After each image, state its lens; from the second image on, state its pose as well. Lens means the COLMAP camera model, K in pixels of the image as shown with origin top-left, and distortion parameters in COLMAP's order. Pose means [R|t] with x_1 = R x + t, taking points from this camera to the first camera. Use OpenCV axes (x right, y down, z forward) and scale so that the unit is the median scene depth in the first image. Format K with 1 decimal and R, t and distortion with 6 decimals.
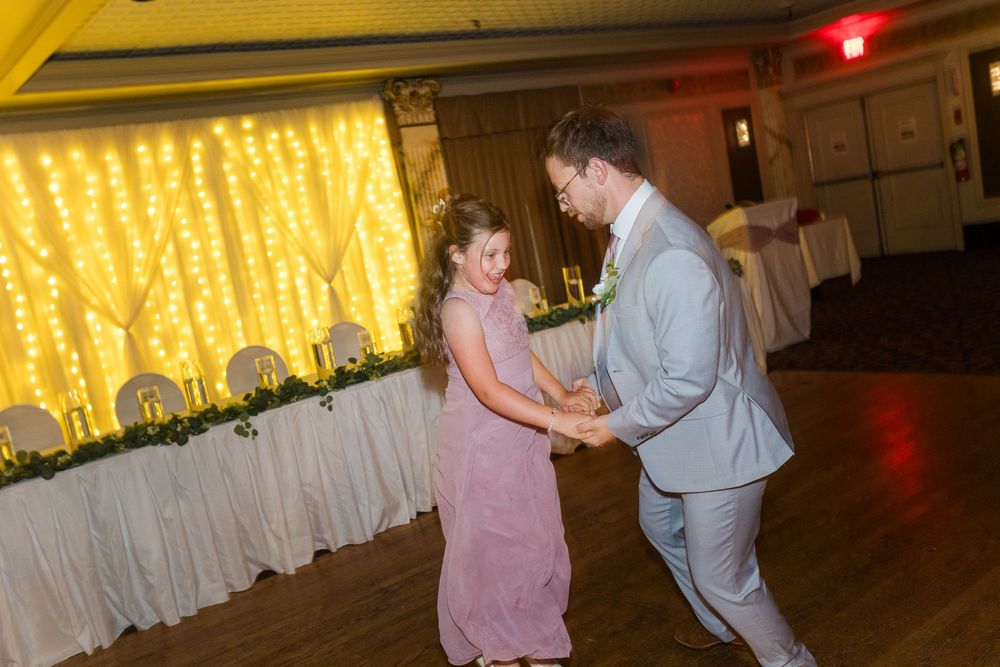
lens RADIAL K [[944.7, 0, 500.1], [0, 944.7, 352.6], [0, 0, 1]] dist [-0.014899, 0.011670]
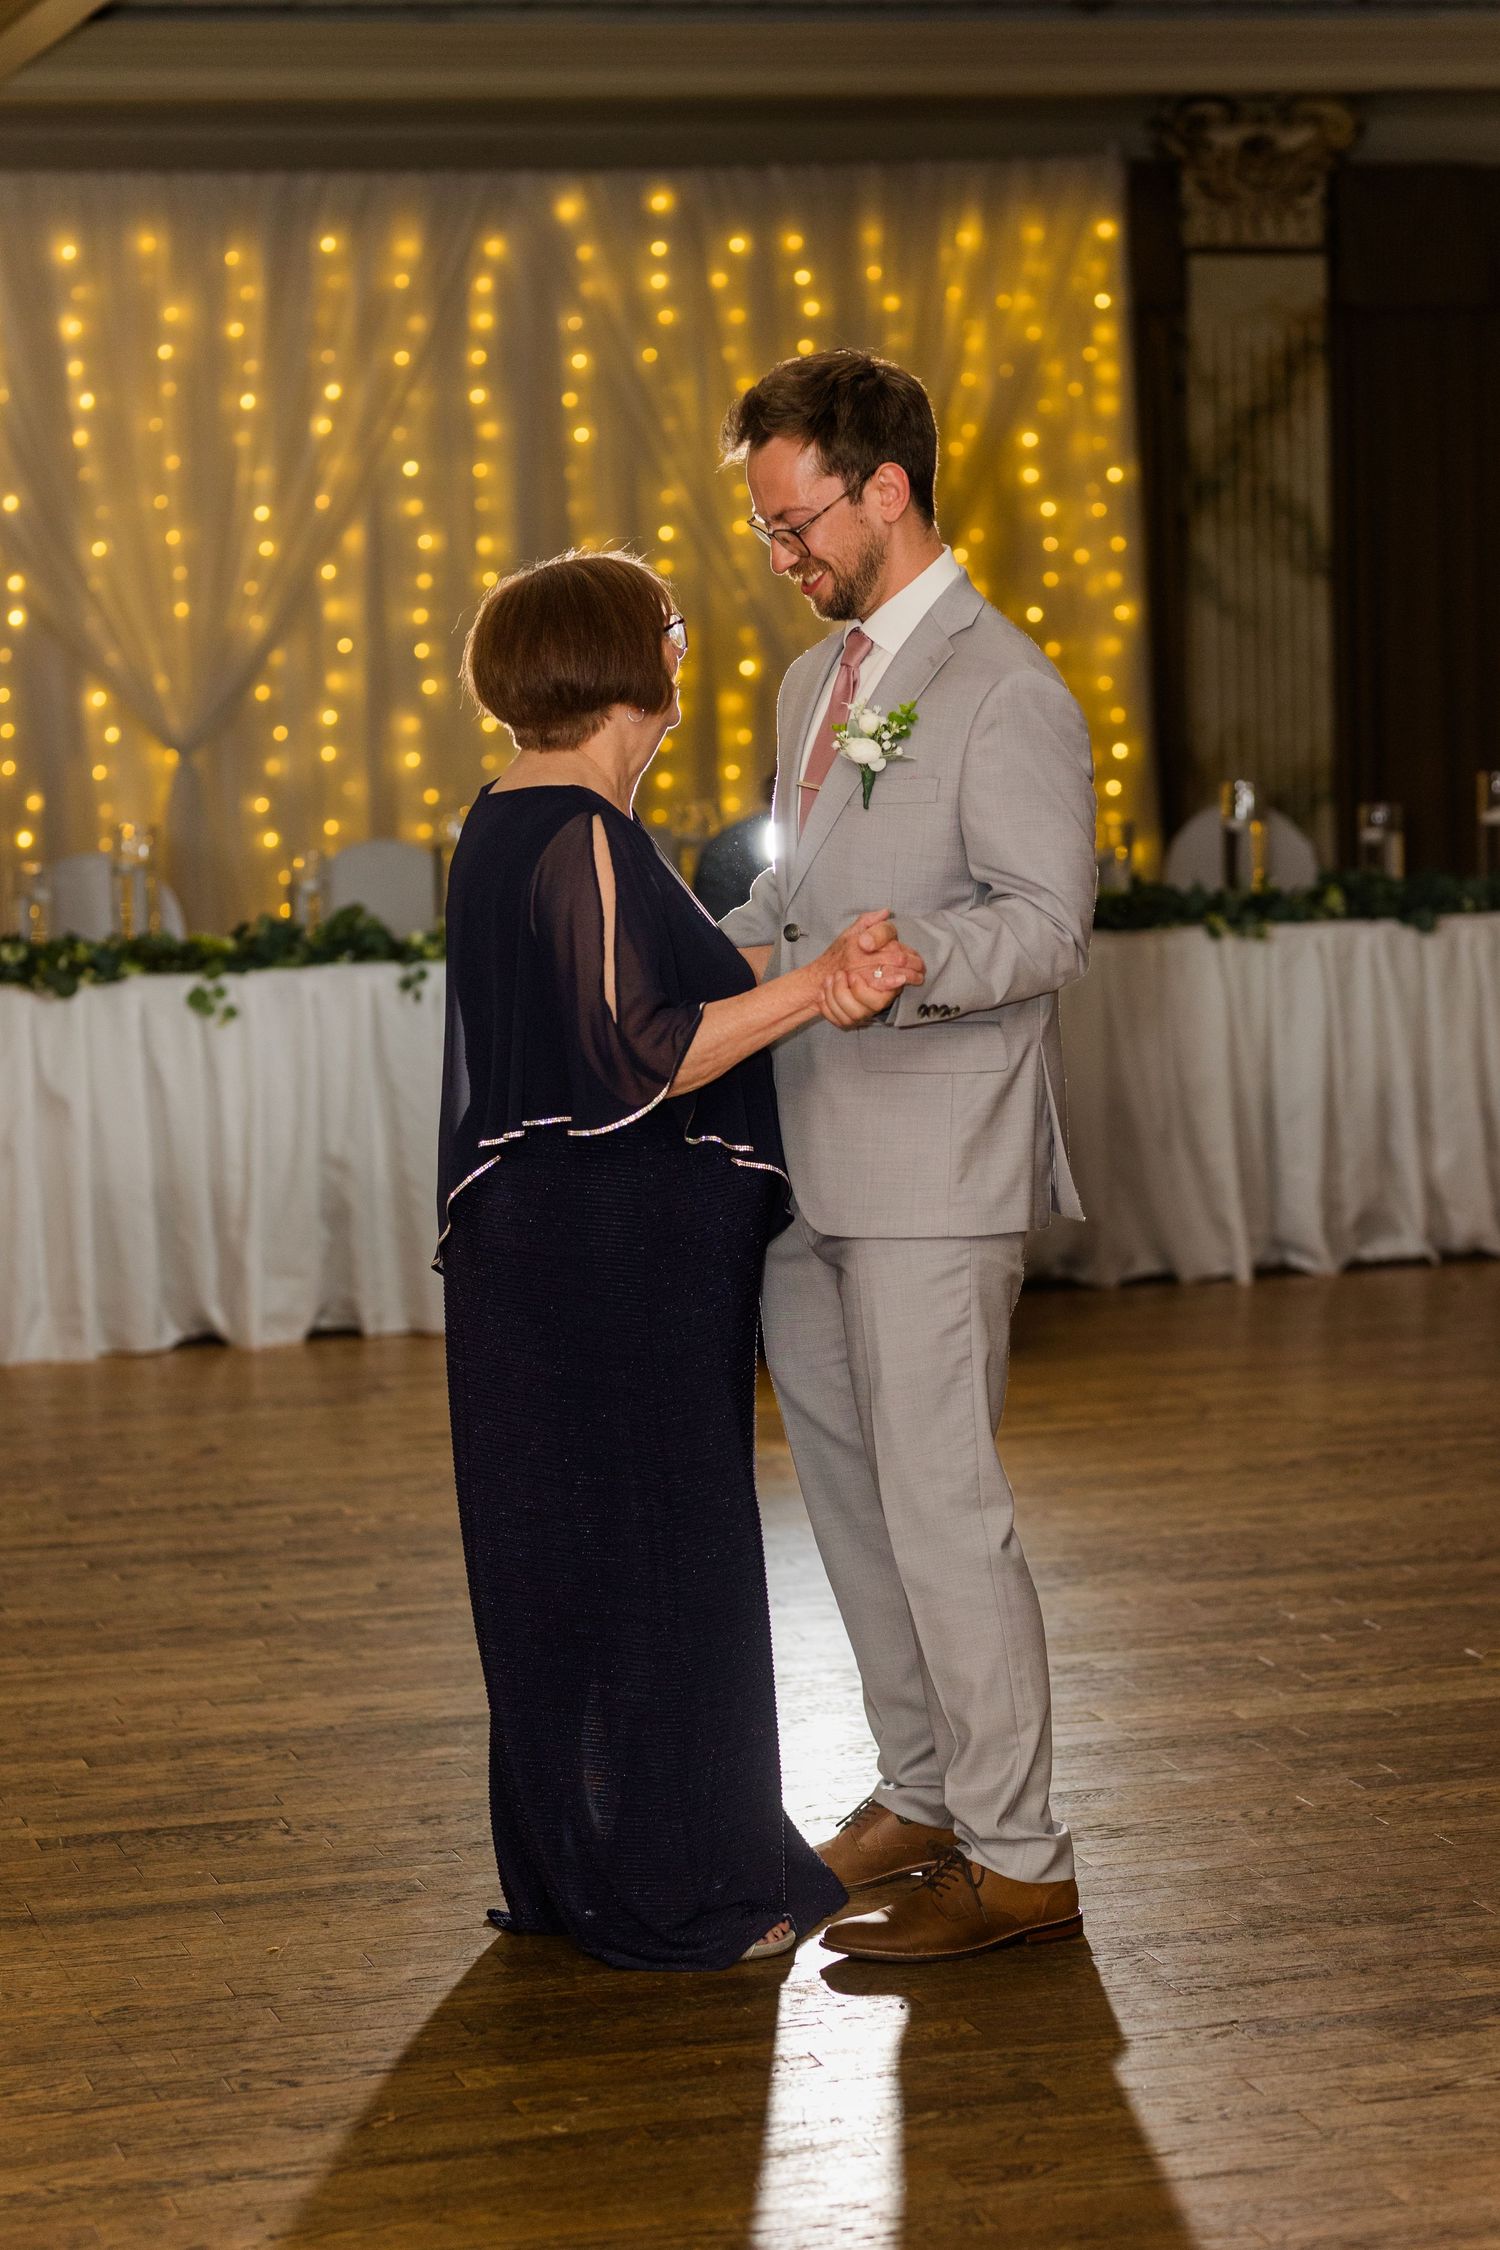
lens RADIAL K [[5221.6, 0, 750.0], [0, 5221.6, 1125.0], [0, 0, 1]] dist [0.017363, -0.201072]
pose [[0.912389, 0.193824, -0.360526, 0.478012], [-0.195553, 0.980169, 0.032063, 0.006637], [0.359591, 0.041248, 0.932198, -0.663451]]
